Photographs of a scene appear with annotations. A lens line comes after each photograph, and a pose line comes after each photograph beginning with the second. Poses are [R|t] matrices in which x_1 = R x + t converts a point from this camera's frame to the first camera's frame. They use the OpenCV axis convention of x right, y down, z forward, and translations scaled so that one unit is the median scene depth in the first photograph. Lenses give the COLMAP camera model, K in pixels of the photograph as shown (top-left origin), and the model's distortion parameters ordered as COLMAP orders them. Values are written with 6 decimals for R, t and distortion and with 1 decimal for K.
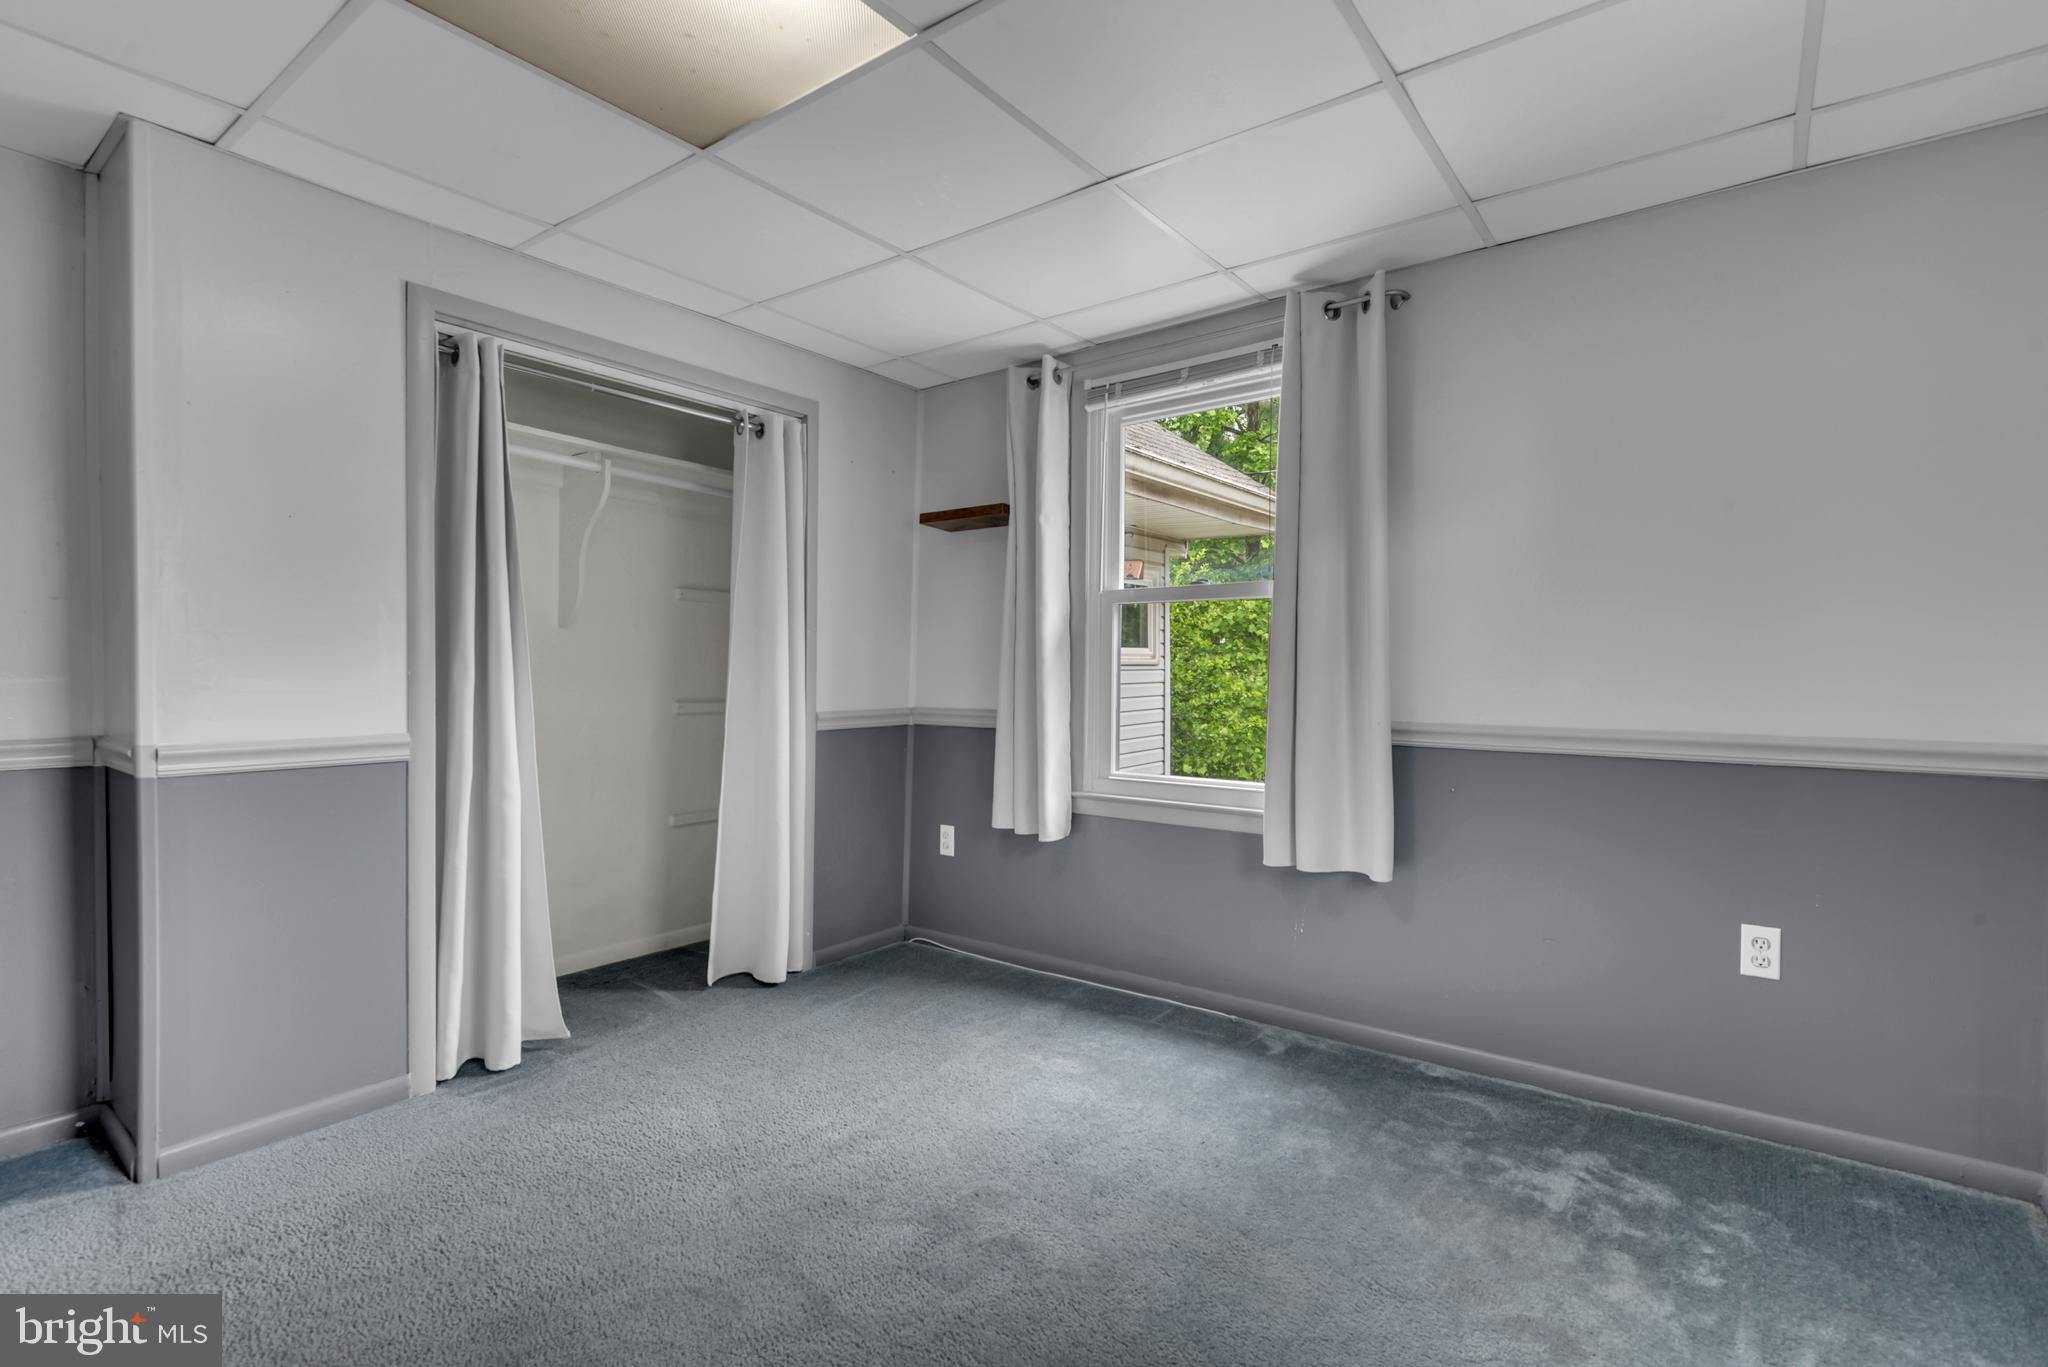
lens RADIAL K [[964.8, 0, 1024.1], [0, 964.8, 694.6], [0, 0, 1]] dist [0.026656, -0.018399]
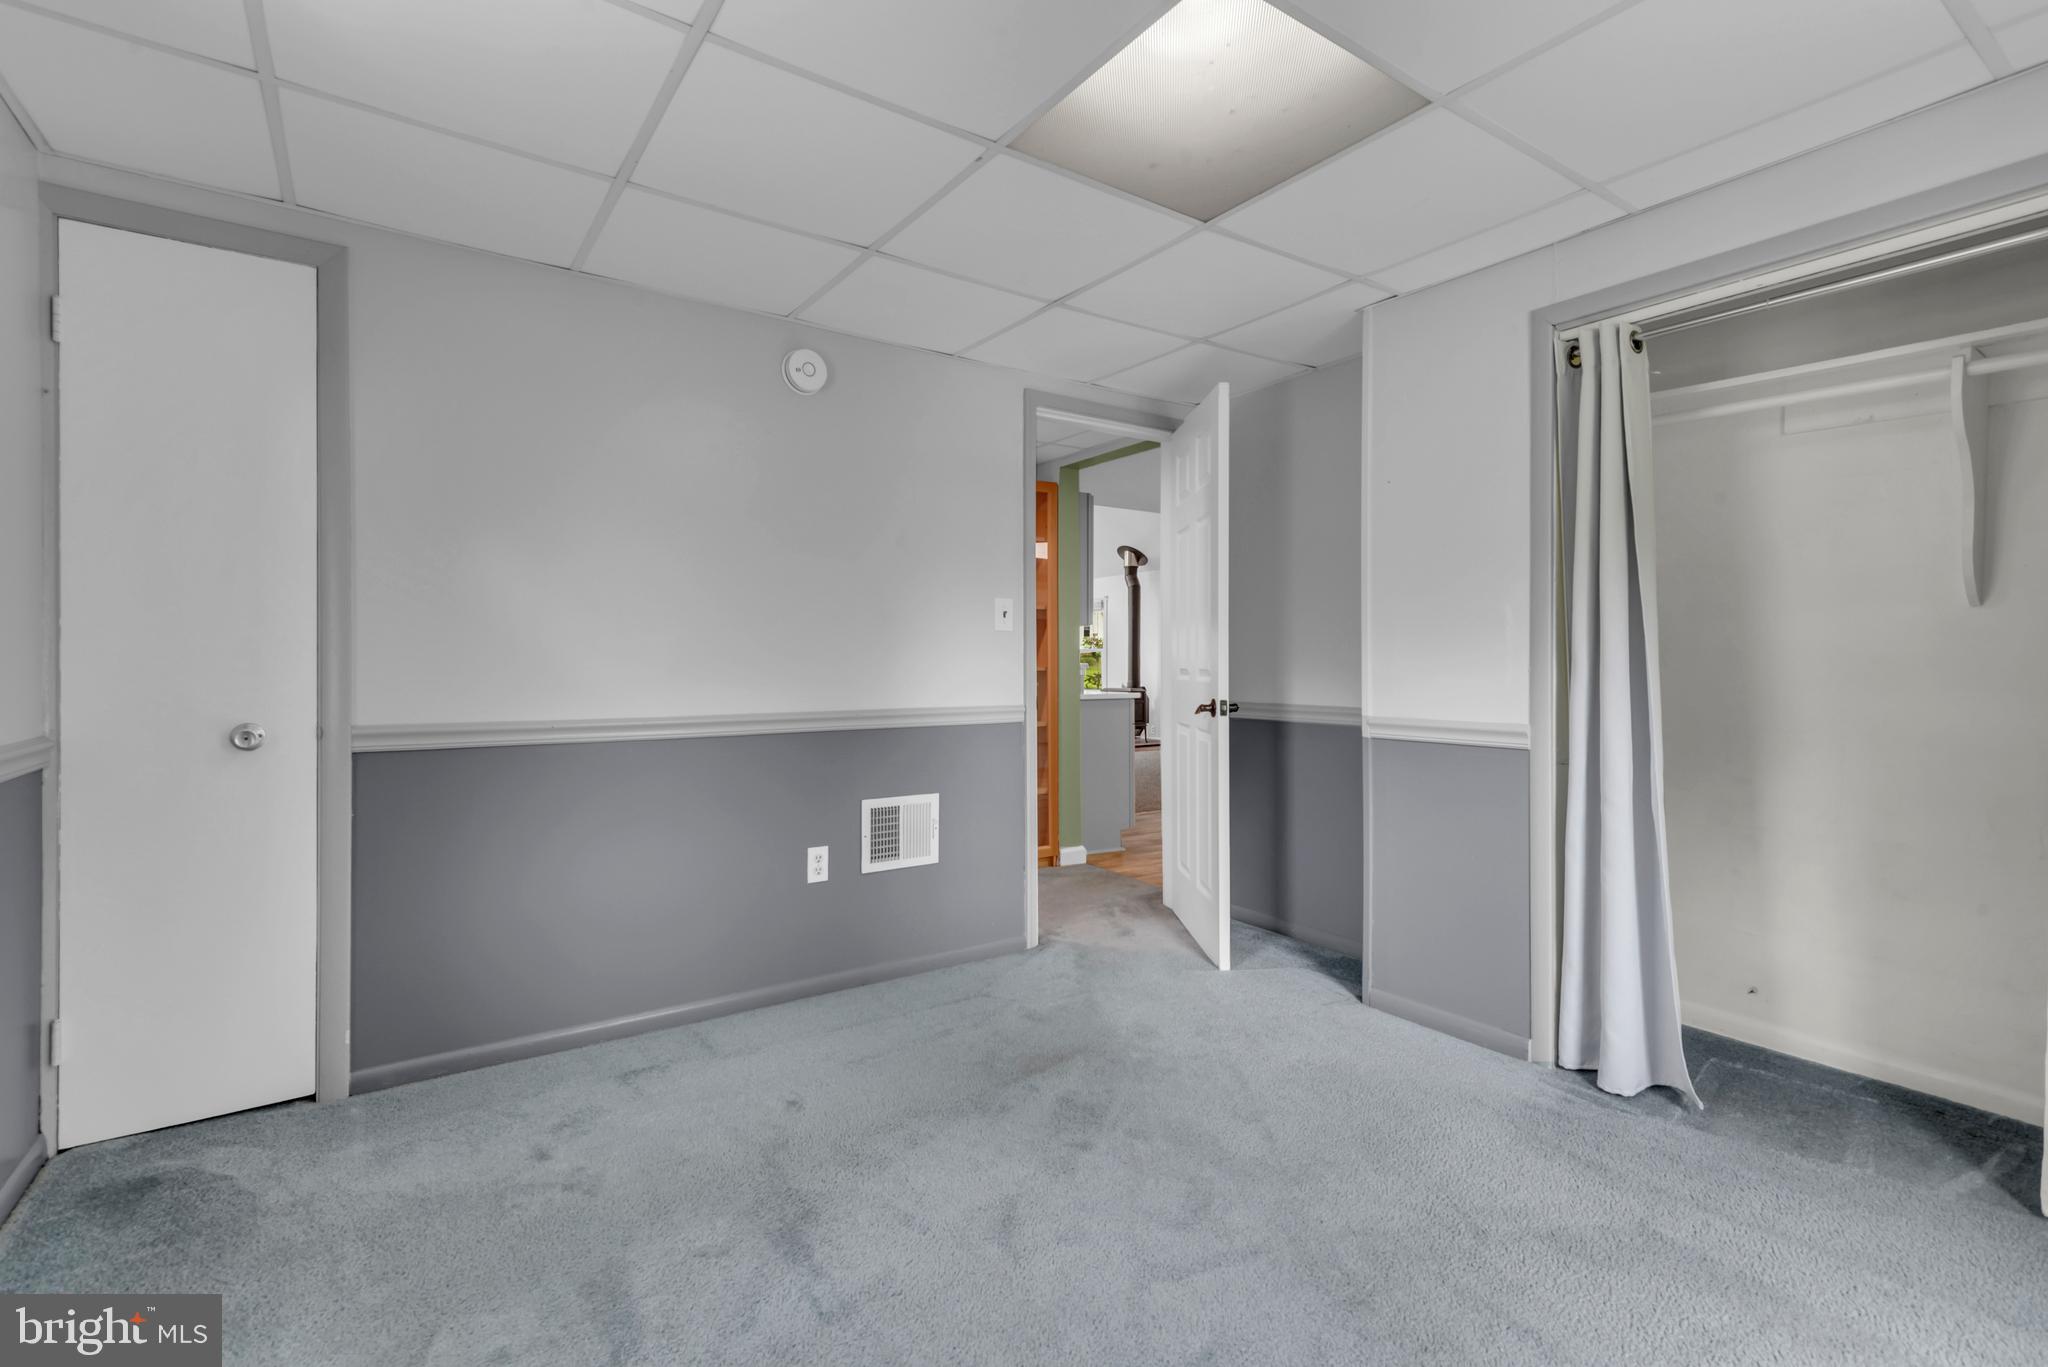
lens RADIAL K [[949.3, 0, 1016.4], [0, 949.3, 666.5], [0, 0, 1]] dist [0.025955, -0.018535]
pose [[-0.328423, -0.001770, -0.944529, 0.777670], [-0.027155, 0.999603, 0.007569, -0.023909], [0.944140, 0.028134, -0.328341, 1.111178]]
